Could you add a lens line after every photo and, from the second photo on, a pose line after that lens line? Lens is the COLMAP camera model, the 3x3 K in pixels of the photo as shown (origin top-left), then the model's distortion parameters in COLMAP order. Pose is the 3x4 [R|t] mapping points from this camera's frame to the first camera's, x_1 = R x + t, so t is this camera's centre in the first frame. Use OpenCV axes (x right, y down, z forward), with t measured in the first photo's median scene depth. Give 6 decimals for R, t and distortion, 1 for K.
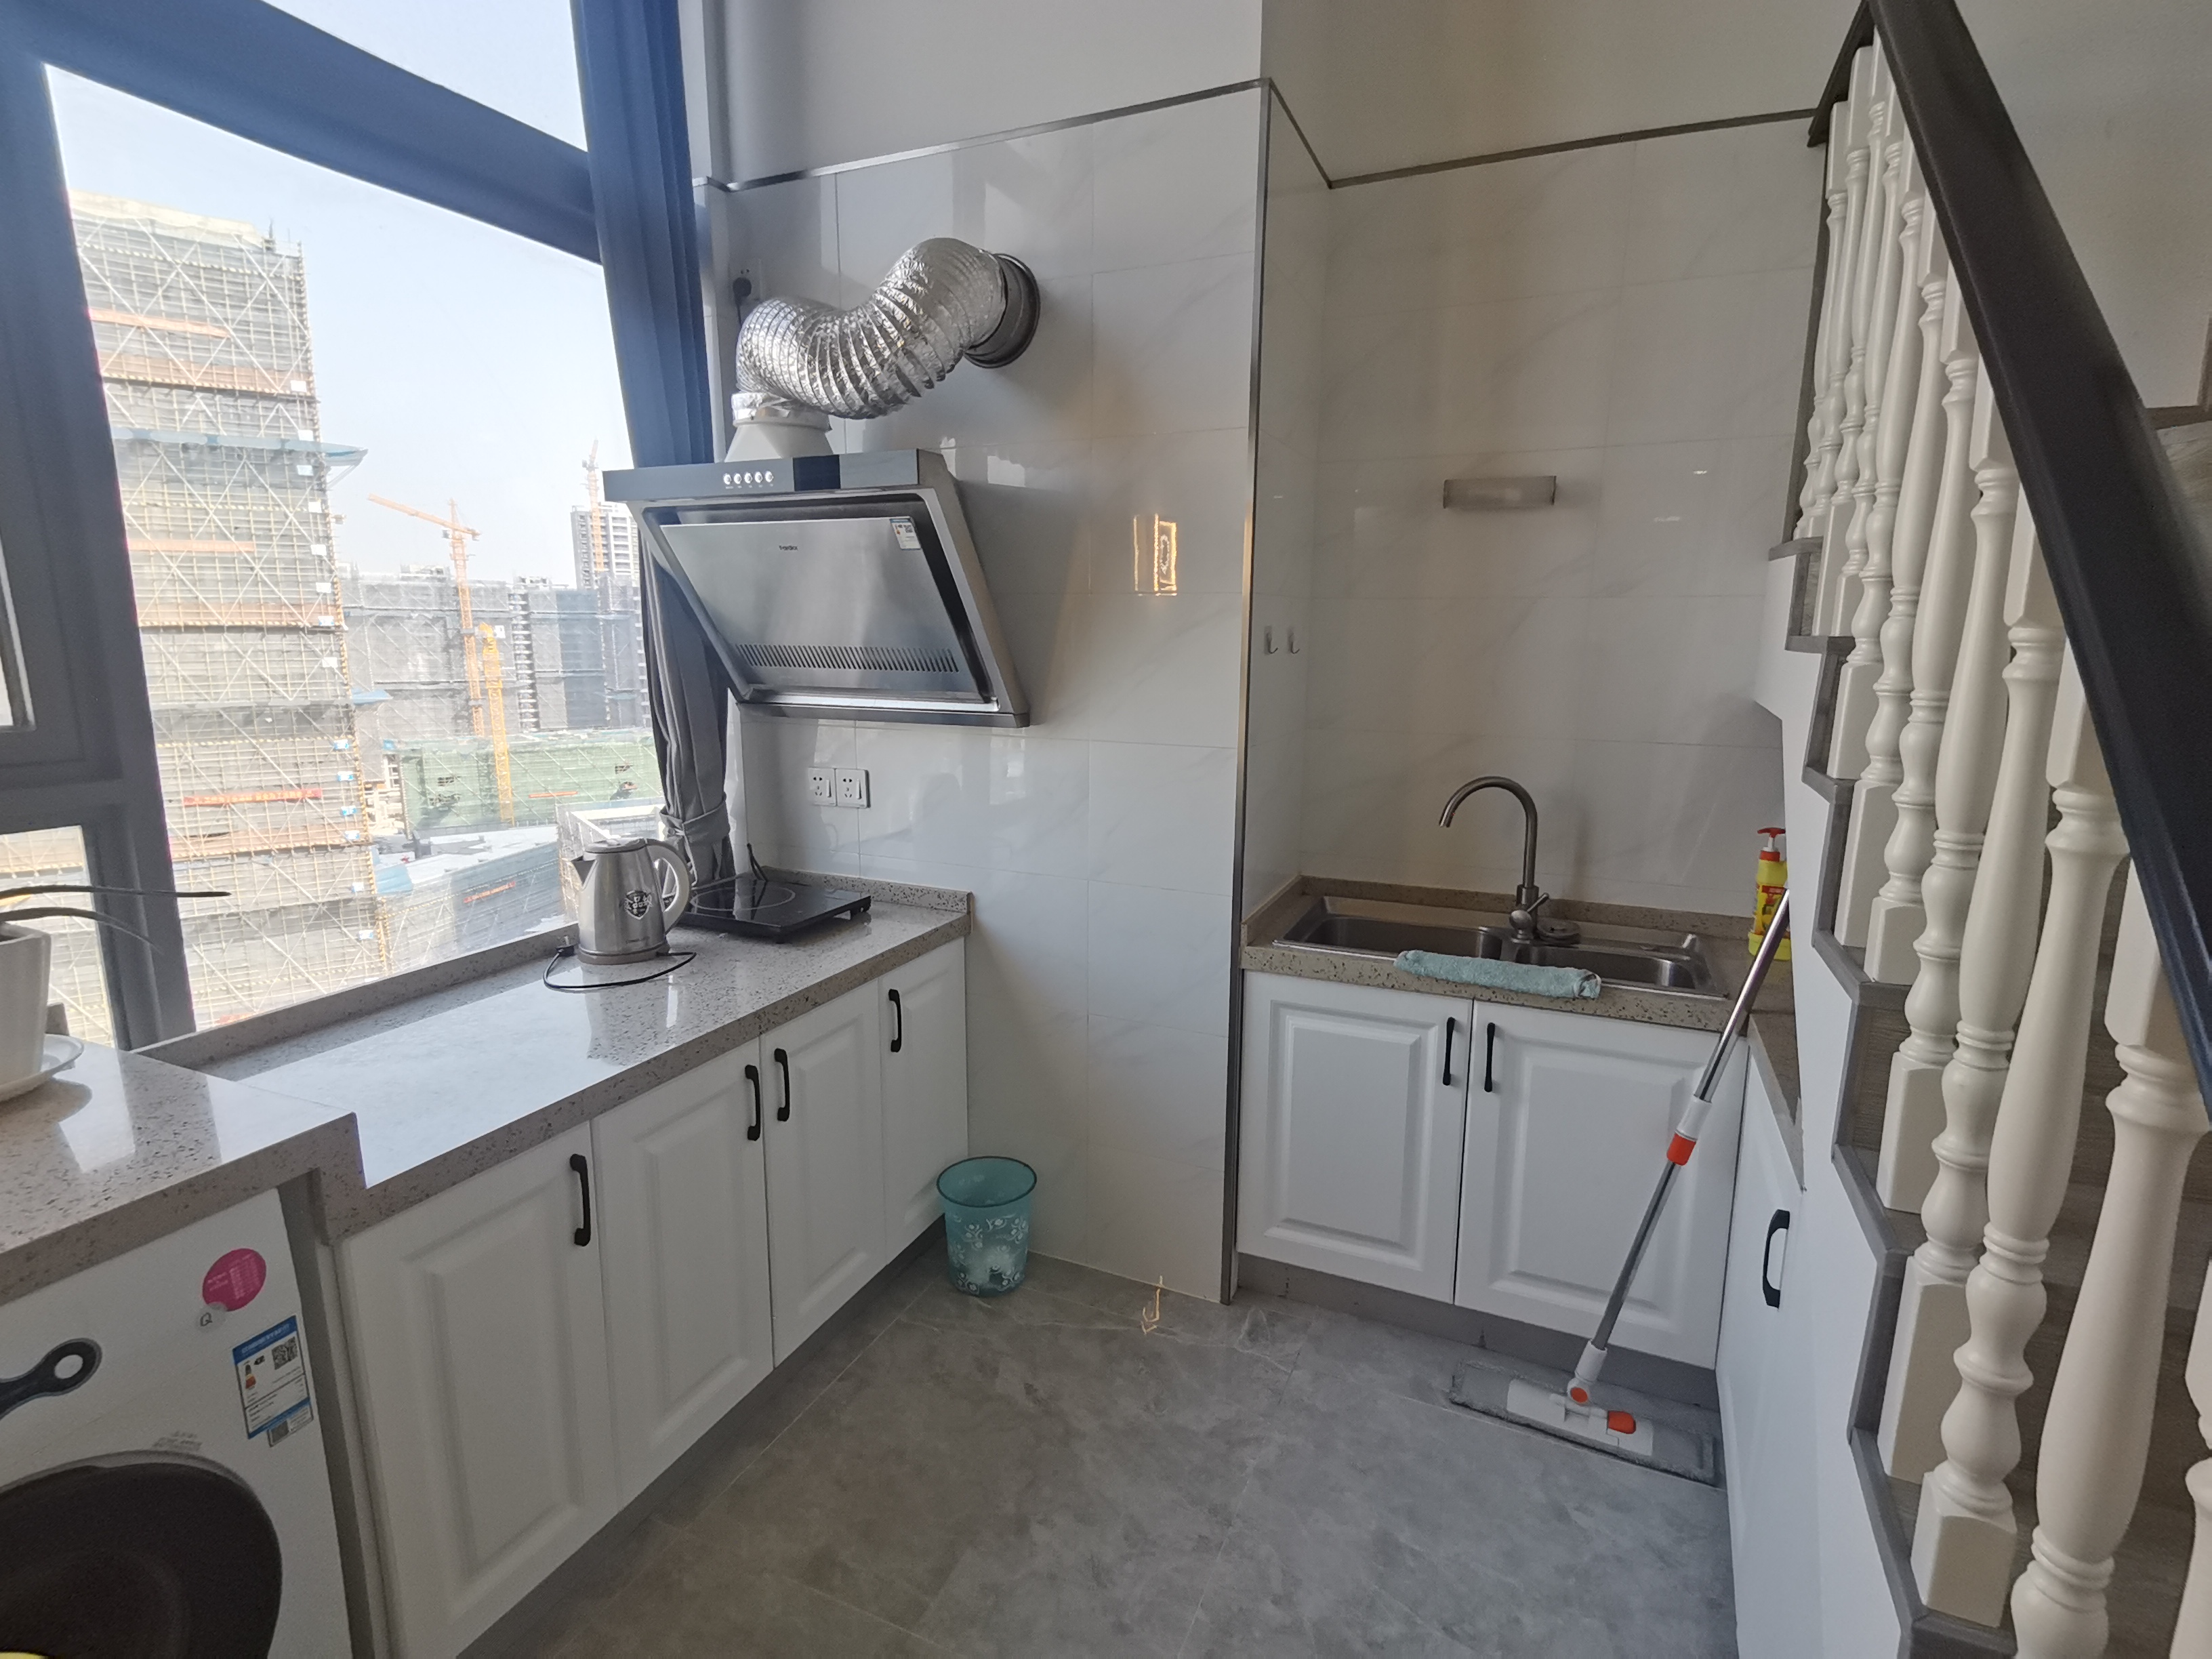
lens RADIAL K [[1096.5, 0, 1106.0], [0, 1096.5, 829.5], [0, 0, 1]] dist [0.093262, -0.079372]
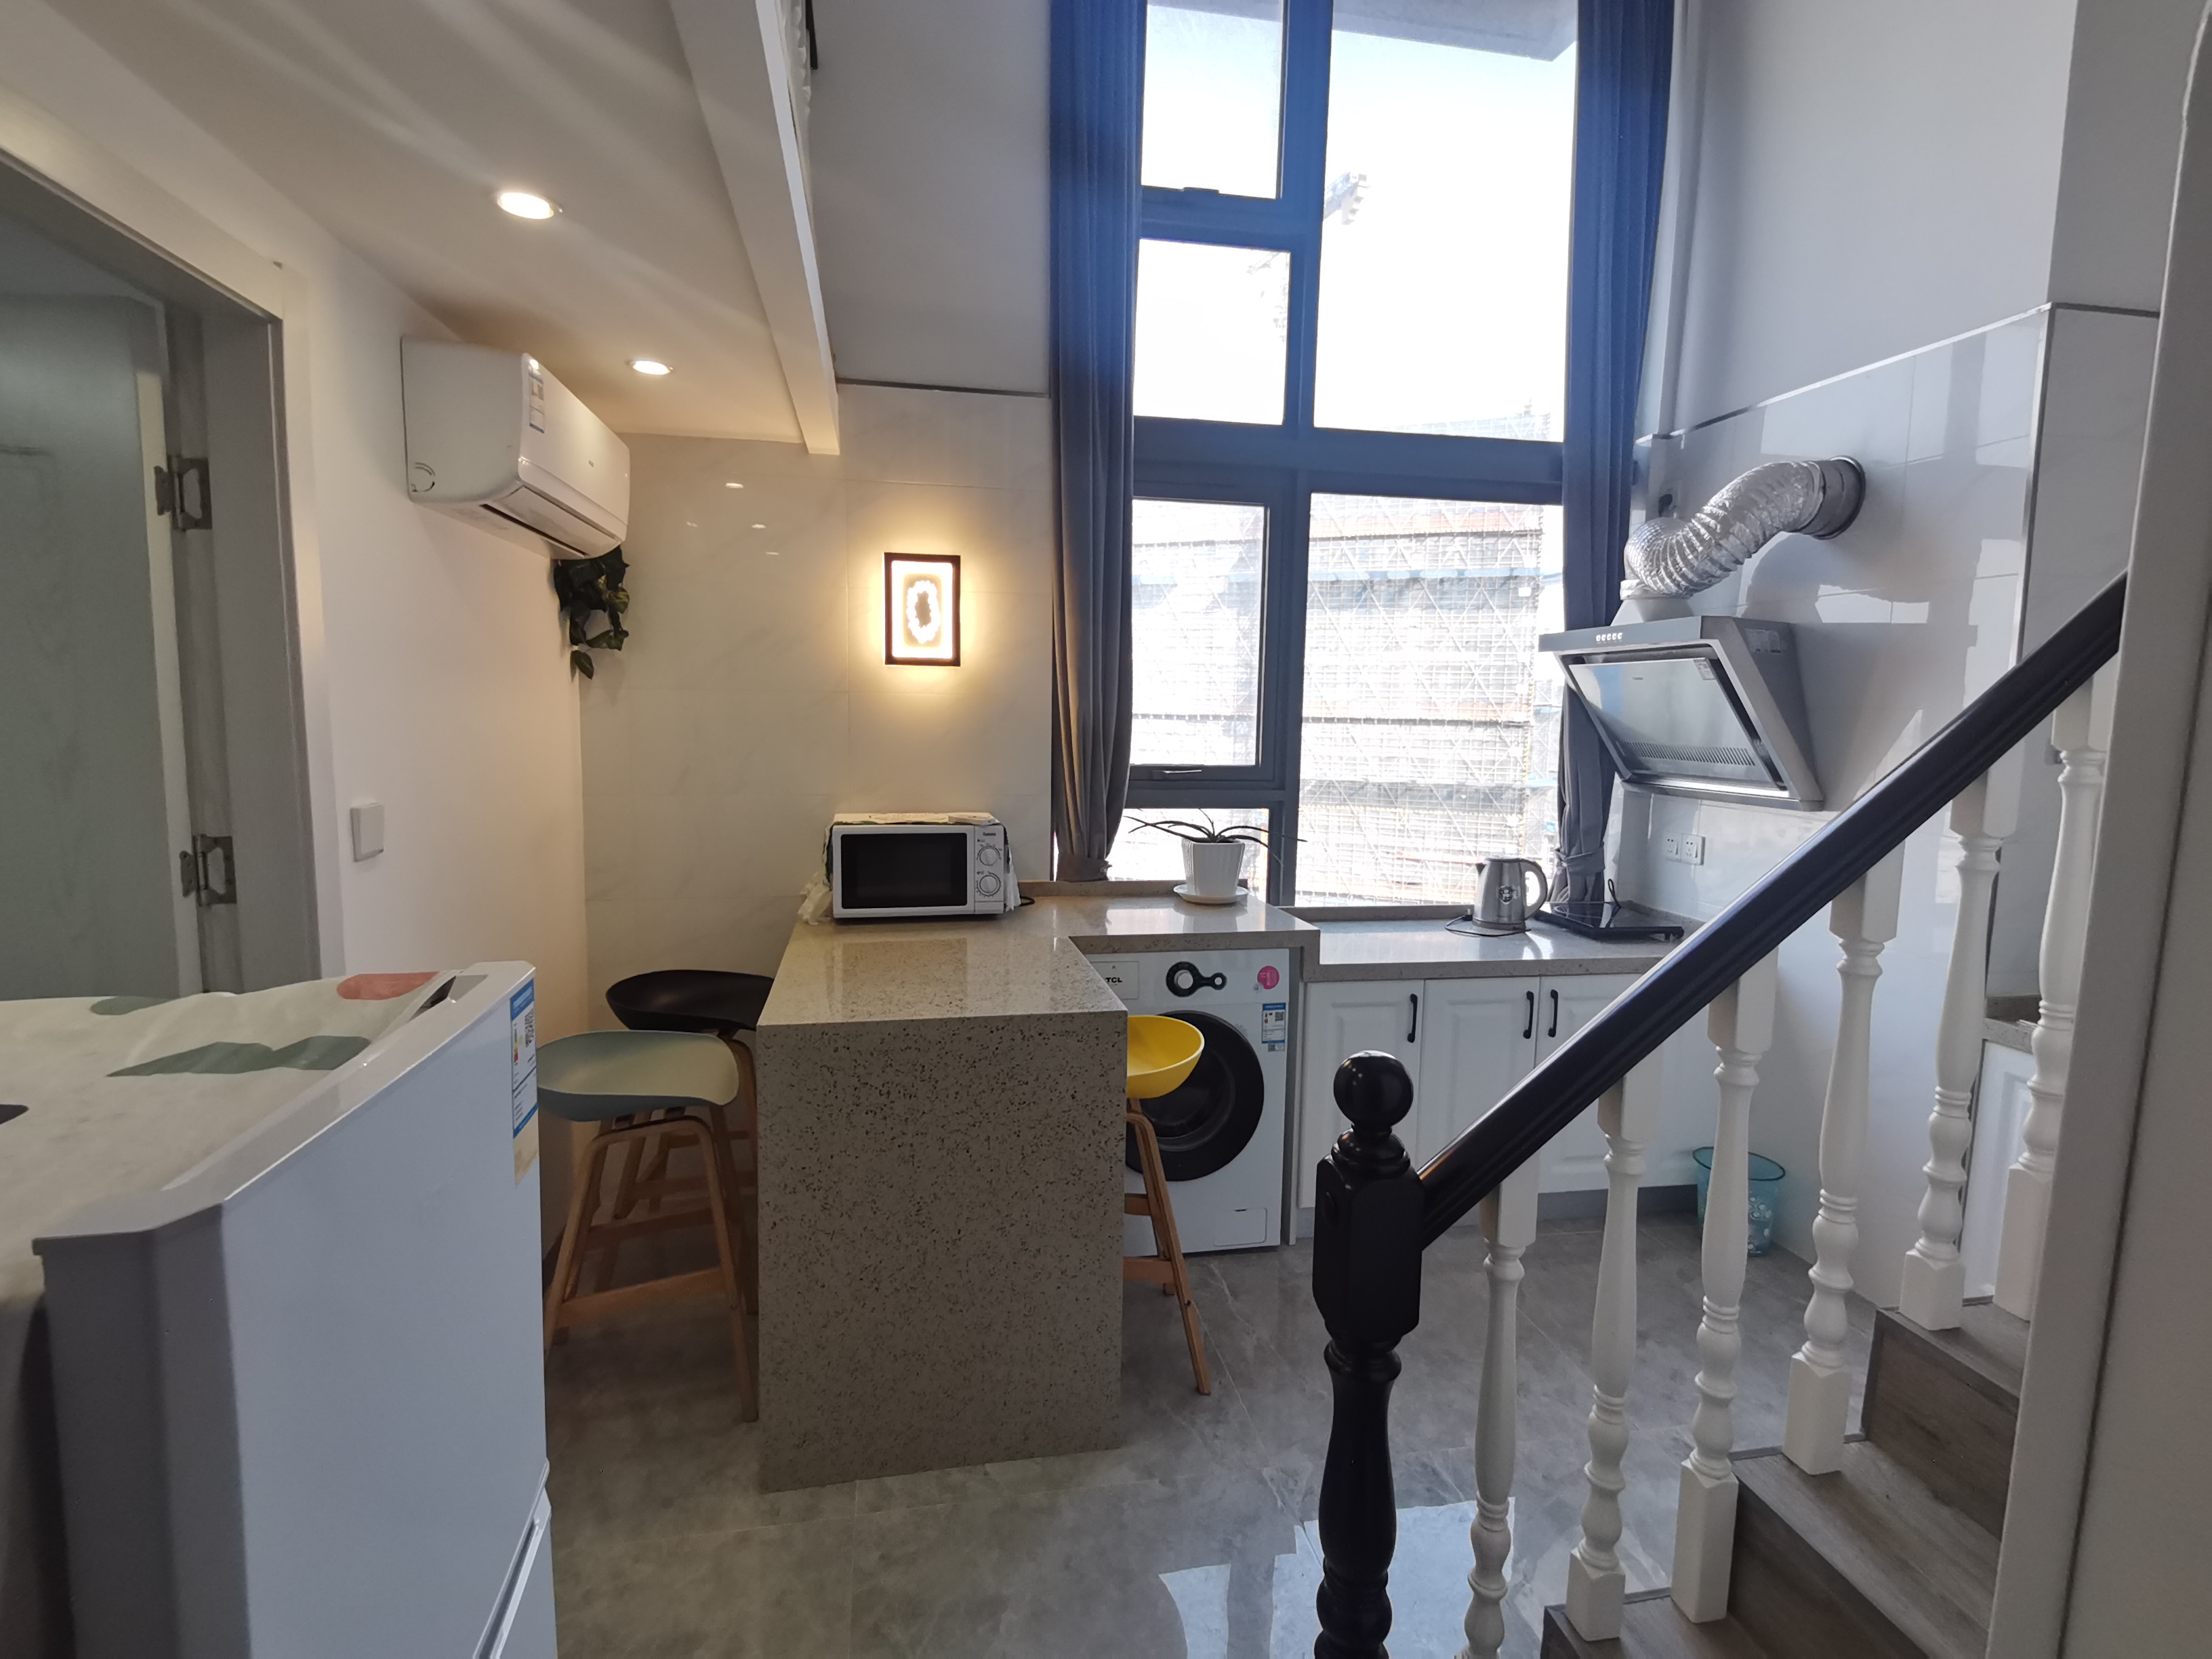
lens RADIAL K [[1116.9, 0, 1106.0], [0, 1116.9, 829.5], [0, 0, 1]] dist [0.021517, 0.000276]
pose [[0.578648, 0.096300, -0.809872, 0.439554], [-0.164968, 0.986299, -0.000590, 0.054348], [0.798719, 0.133944, 0.586606, -0.352913]]
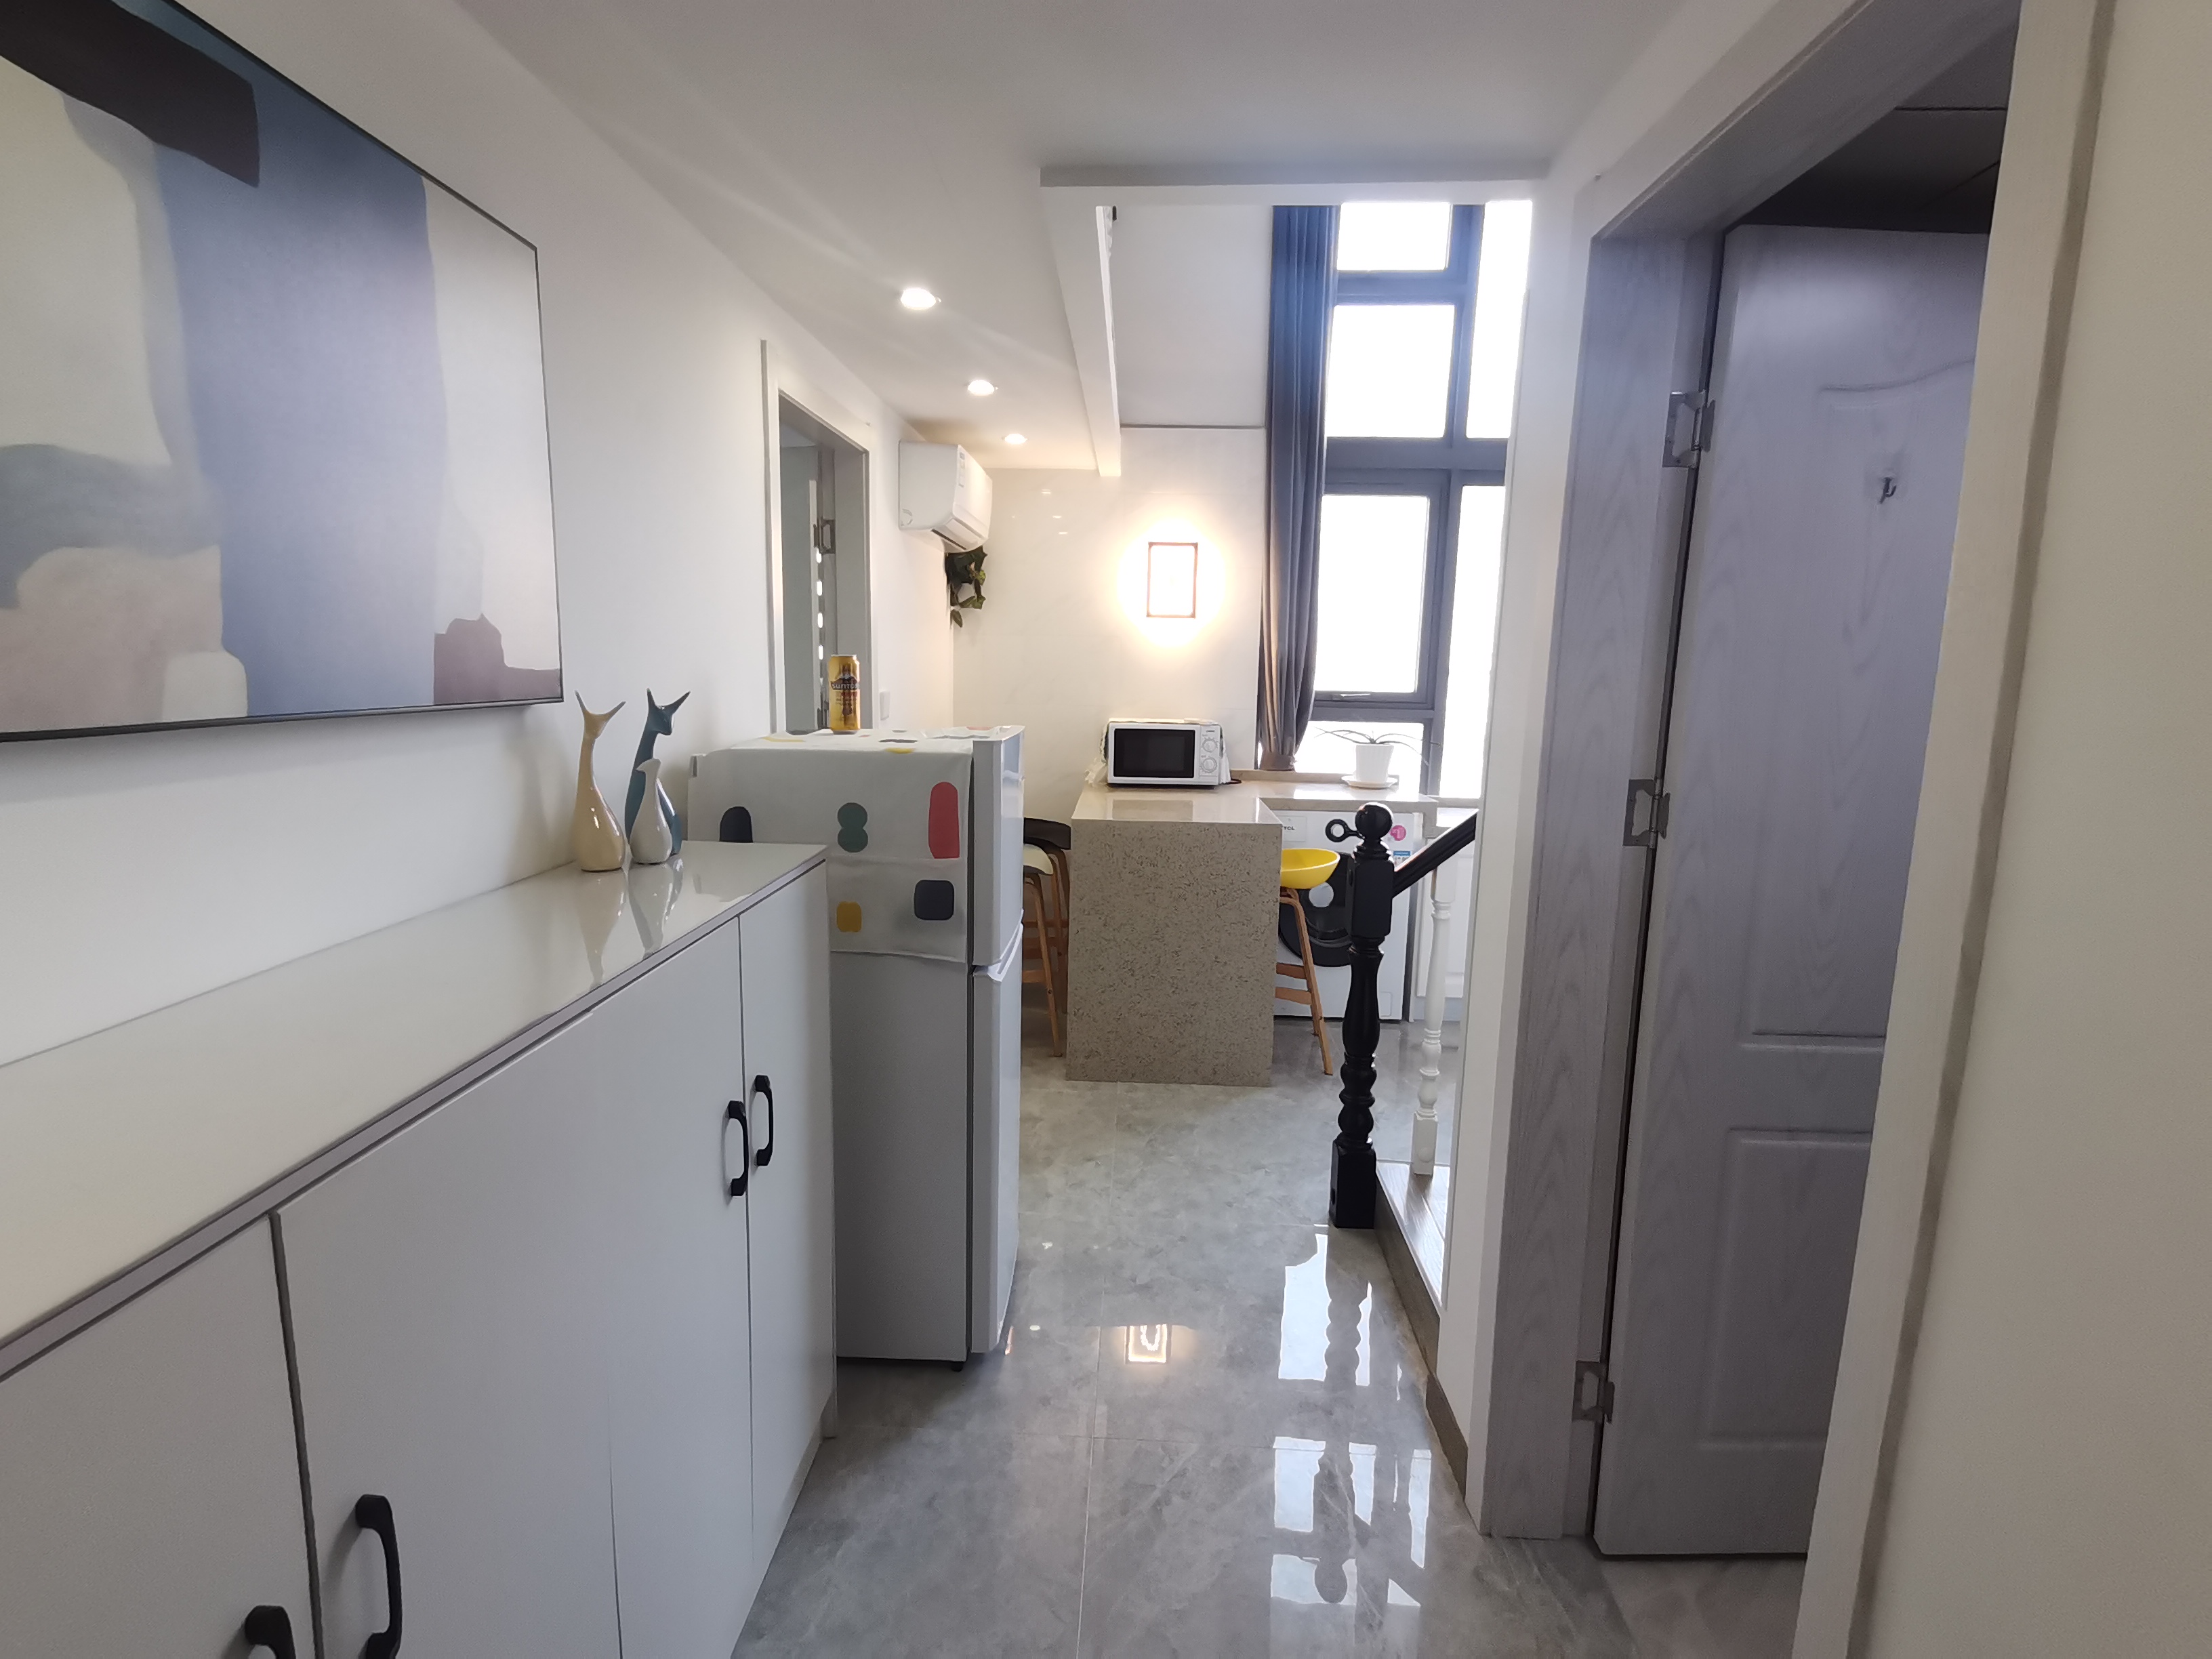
lens RADIAL K [[1116.9, 0, 1106.0], [0, 1116.9, 829.5], [0, 0, 1]] dist [0.021517, 0.000276]
pose [[0.384629, 0.147662, -0.911184, 0.962474], [-0.189998, 0.978650, 0.078394, 0.120880], [0.903306, 0.142971, 0.404473, -0.591290]]
